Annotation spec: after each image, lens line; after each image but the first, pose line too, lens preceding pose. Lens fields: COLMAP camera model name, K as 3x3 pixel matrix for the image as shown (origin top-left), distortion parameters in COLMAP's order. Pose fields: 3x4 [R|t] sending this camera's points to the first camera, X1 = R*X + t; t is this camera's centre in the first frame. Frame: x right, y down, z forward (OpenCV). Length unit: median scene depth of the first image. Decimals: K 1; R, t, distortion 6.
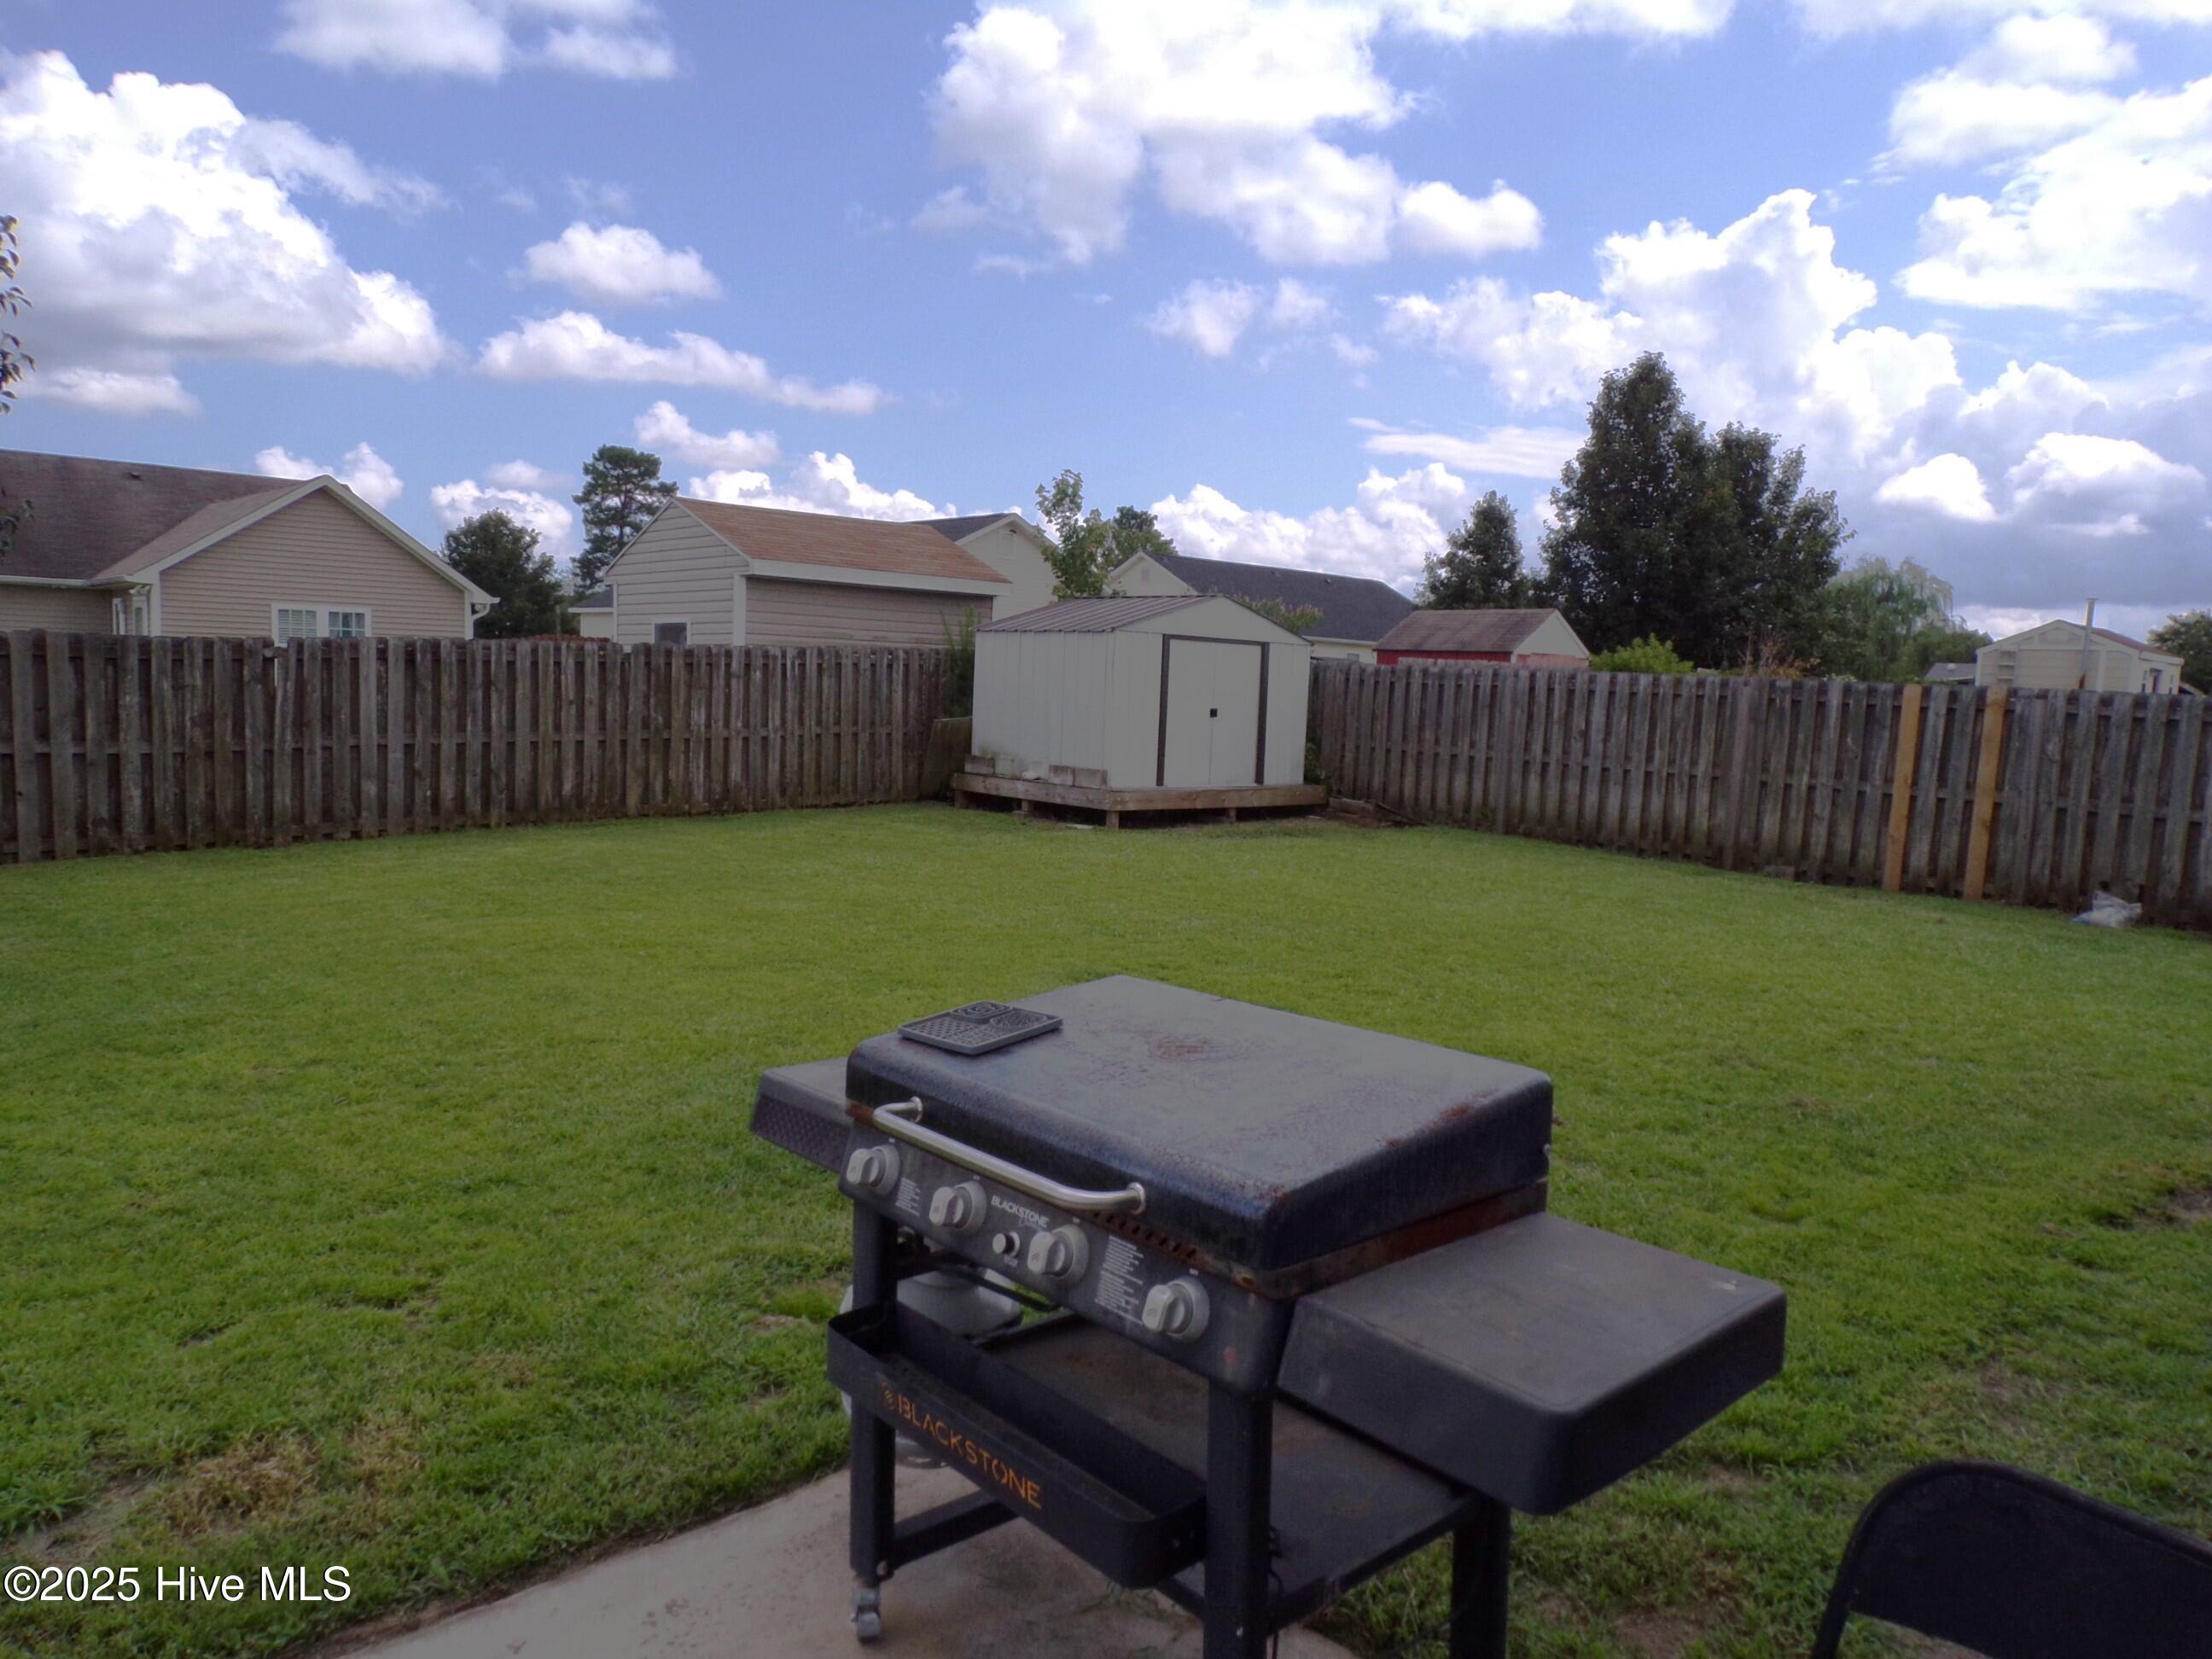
lens RADIAL K [[1504.8, 0, 1083.6], [0, 1504.8, 832.3], [0, 0, 1]] dist [-0.021227, 0.028204]
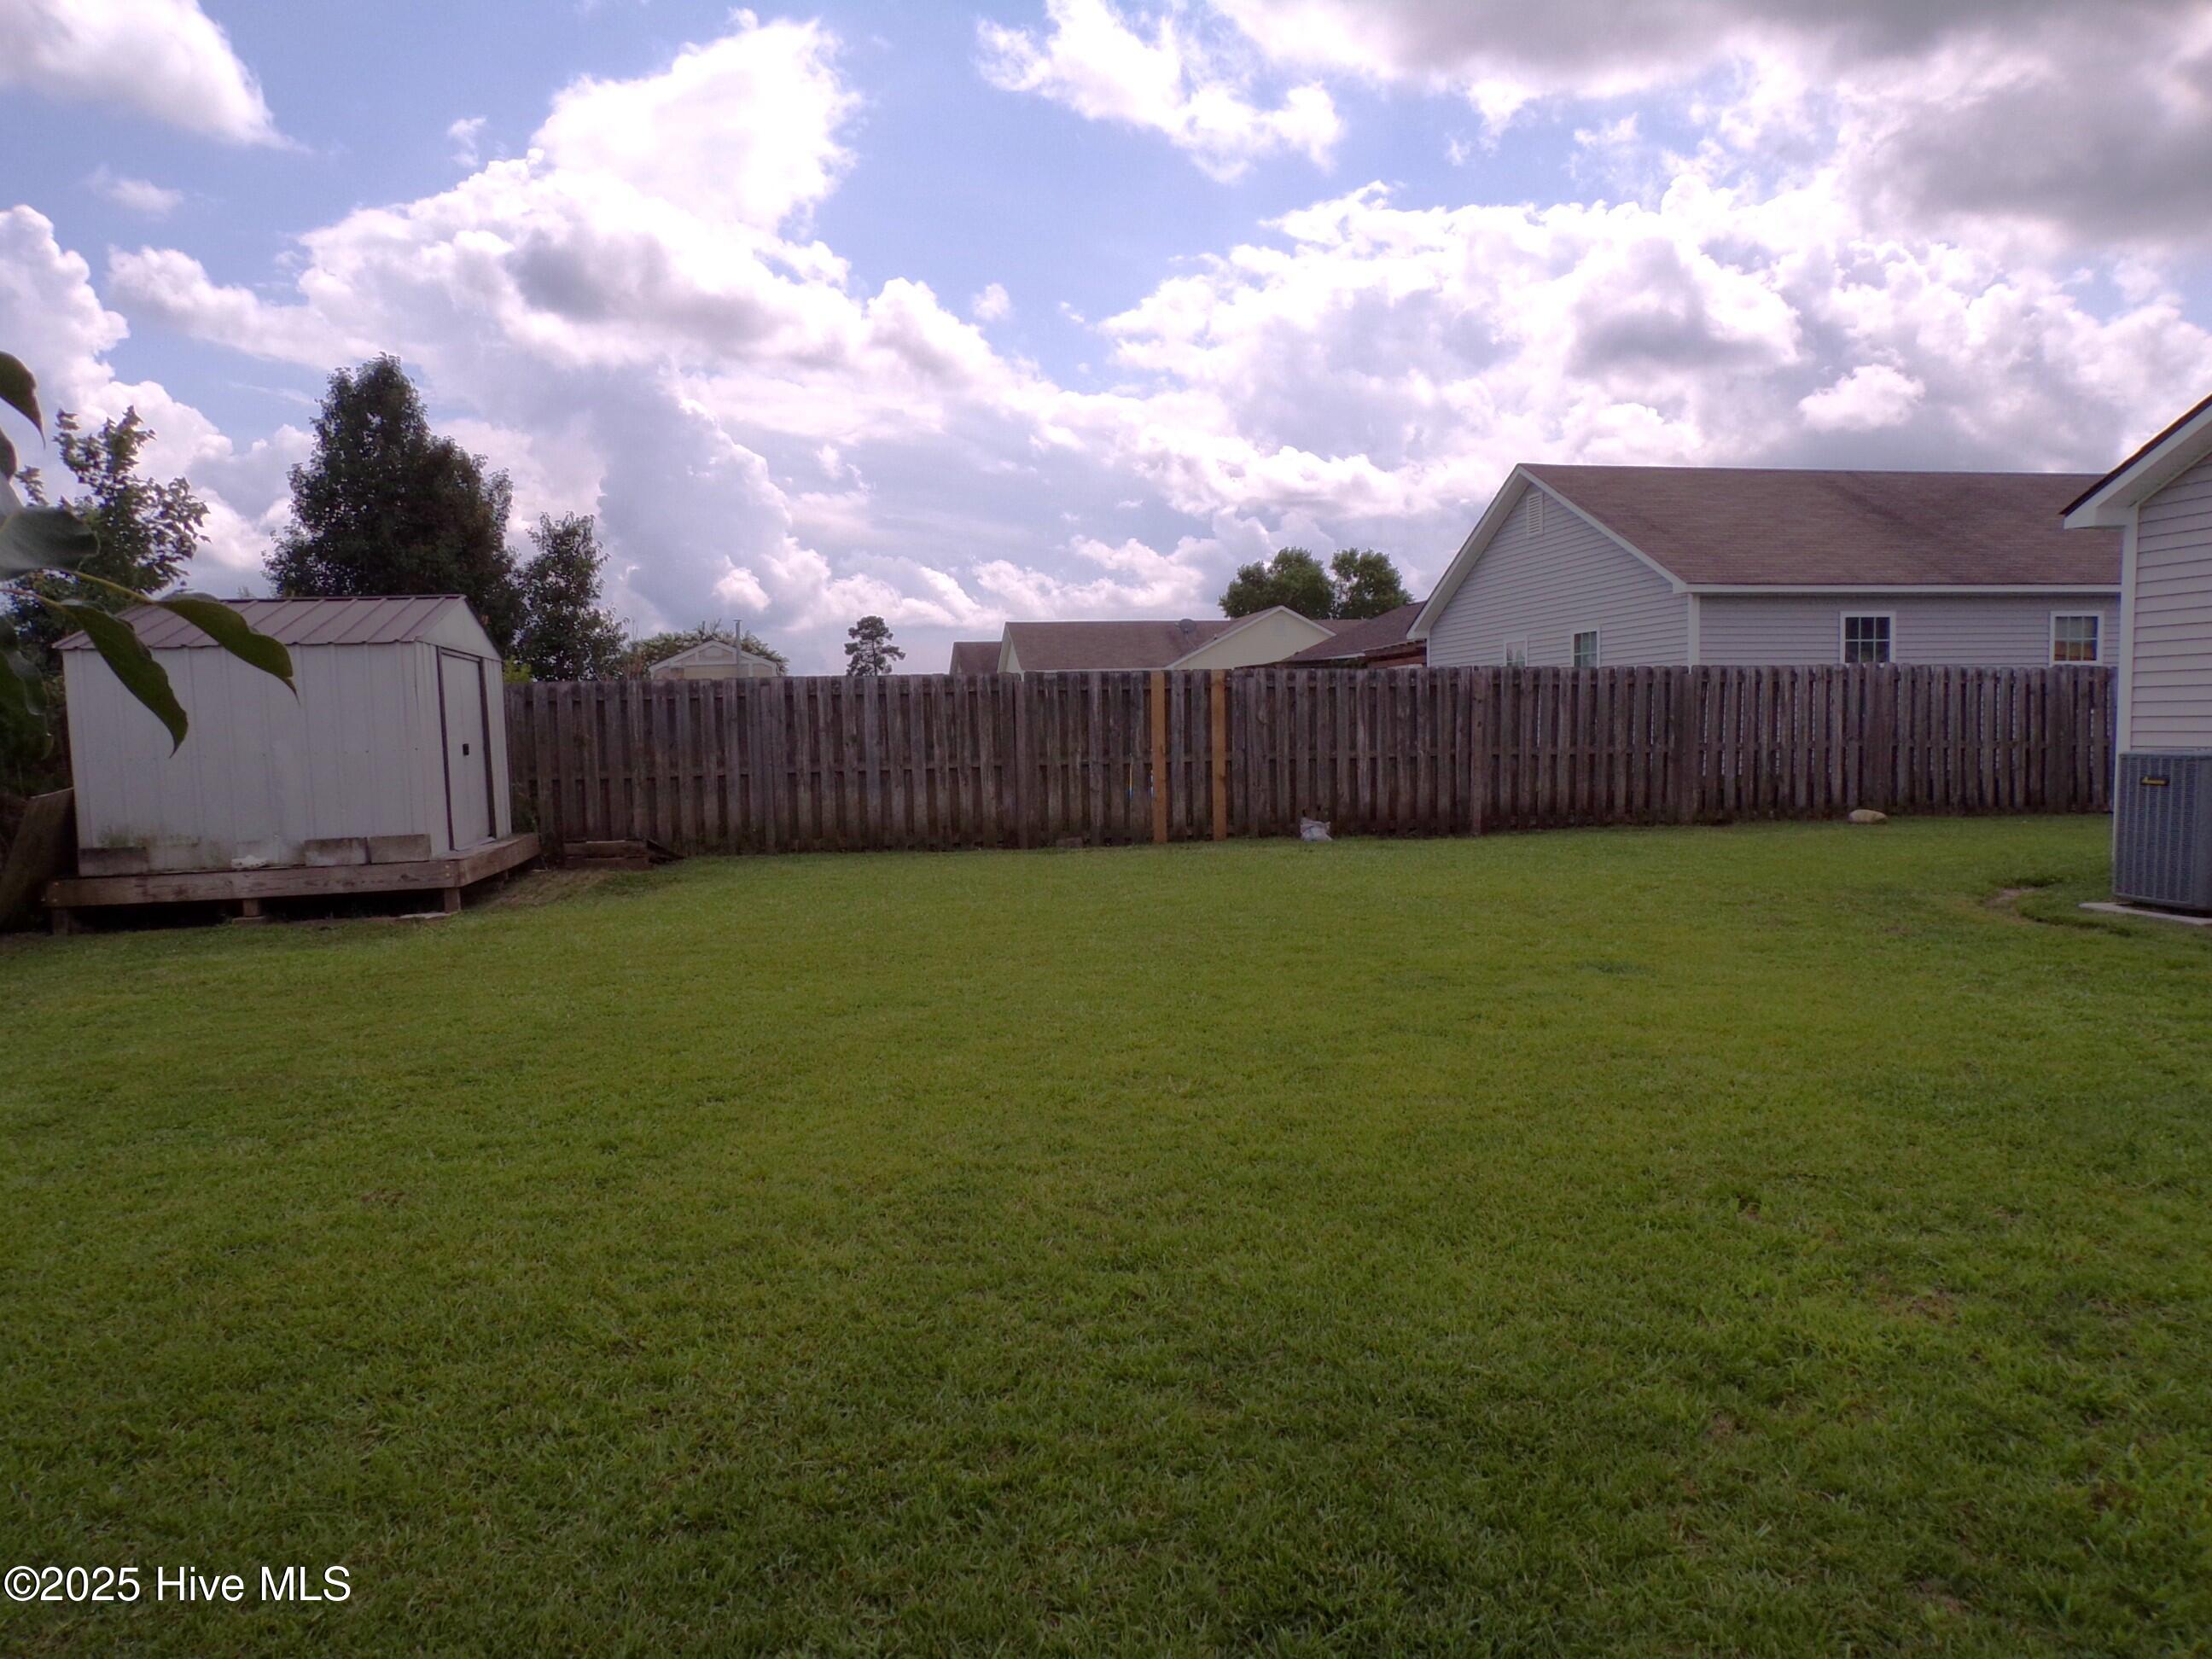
lens RADIAL K [[1504.8, 0, 1083.6], [0, 1504.8, 832.3], [0, 0, 1]] dist [-0.021227, 0.028204]
pose [[0.507627, -0.118903, 0.853333, -0.146091], [0.141505, 0.988488, 0.053558, -0.012141], [-0.849877, 0.093563, 0.518609, 0.121768]]
